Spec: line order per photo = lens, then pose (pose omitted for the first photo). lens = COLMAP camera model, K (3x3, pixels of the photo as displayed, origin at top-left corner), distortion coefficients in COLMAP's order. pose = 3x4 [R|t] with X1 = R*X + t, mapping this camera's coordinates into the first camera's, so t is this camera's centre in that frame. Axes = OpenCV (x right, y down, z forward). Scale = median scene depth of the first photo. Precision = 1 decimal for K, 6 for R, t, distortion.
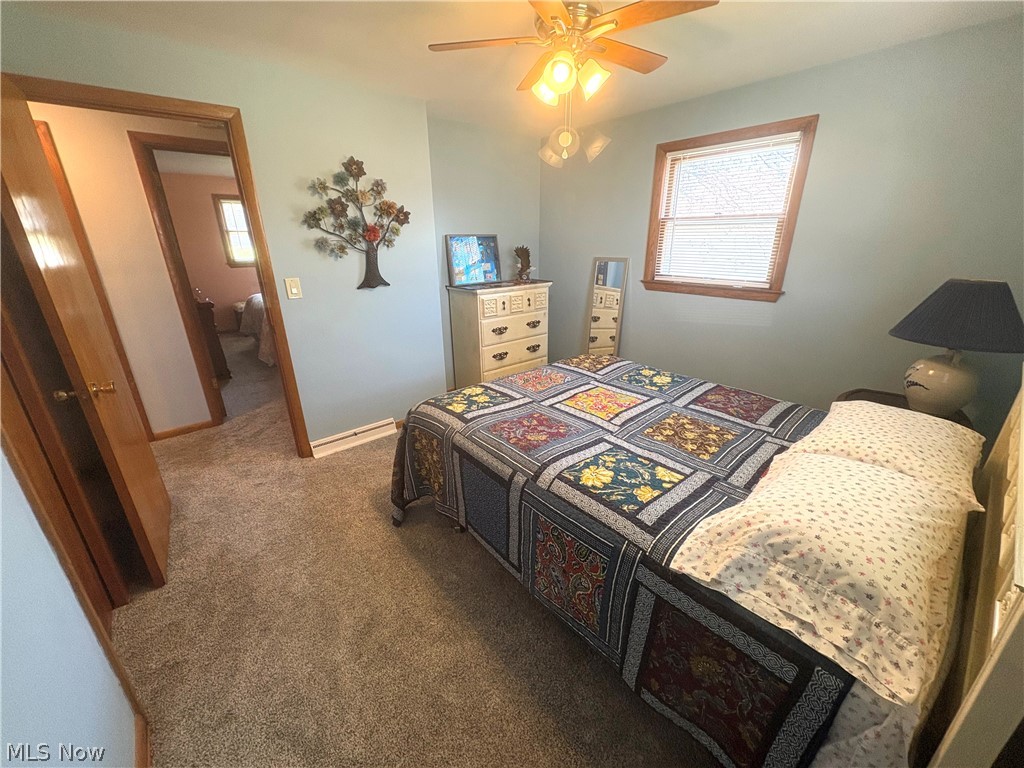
lens RADIAL K [[405.8, 0, 515.3], [0, 405.8, 384.6], [0, 0, 1]] dist [-0.000481, 0.000472]
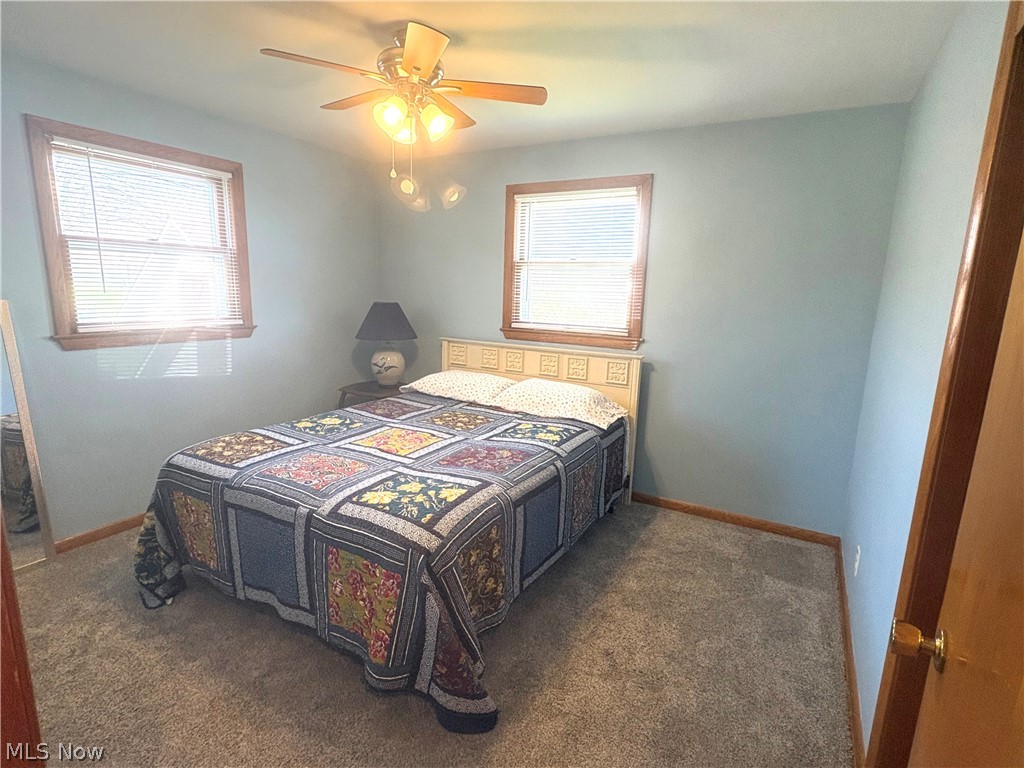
lens RADIAL K [[515.1, 0, 512.0], [0, 515.1, 384.0], [0, 0, 1]] dist [0.000624, -0.000310]
pose [[-0.332944, -0.174262, 0.926704, -0.952941], [0.298896, 0.912591, 0.278995, -0.330782], [-0.894321, 0.369878, -0.251756, 1.015534]]
